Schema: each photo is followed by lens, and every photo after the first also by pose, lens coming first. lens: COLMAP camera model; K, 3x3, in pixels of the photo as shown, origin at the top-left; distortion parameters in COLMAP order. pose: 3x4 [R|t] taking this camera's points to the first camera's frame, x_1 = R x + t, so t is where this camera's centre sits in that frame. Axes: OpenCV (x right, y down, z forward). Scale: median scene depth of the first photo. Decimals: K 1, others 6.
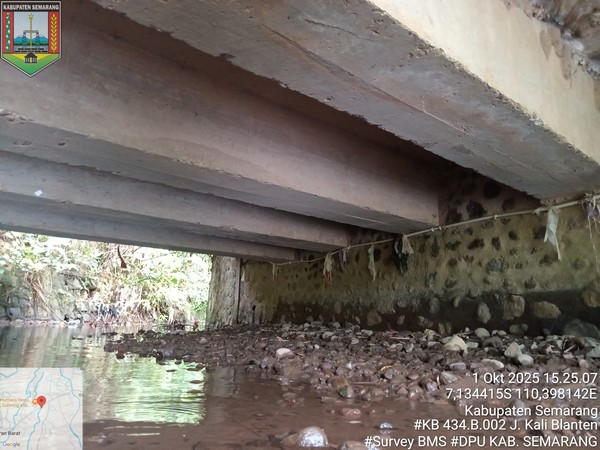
lens RADIAL K [[458.2, 0, 300.0], [0, 458.2, 225.0], [0, 0, 1]] dist [0.063352, -0.108528]
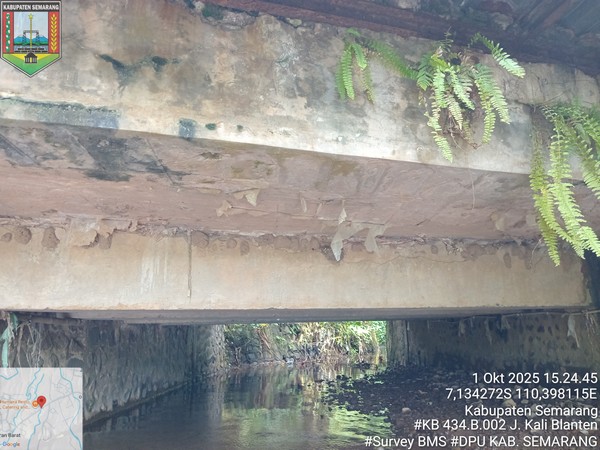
lens RADIAL K [[458.2, 0, 300.0], [0, 458.2, 225.0], [0, 0, 1]] dist [0.063352, -0.108528]
pose [[0.918275, -0.141092, -0.369951, 0.094290], [0.128935, 0.989983, -0.057526, -0.110263], [0.374362, 0.005125, 0.927269, -0.248736]]
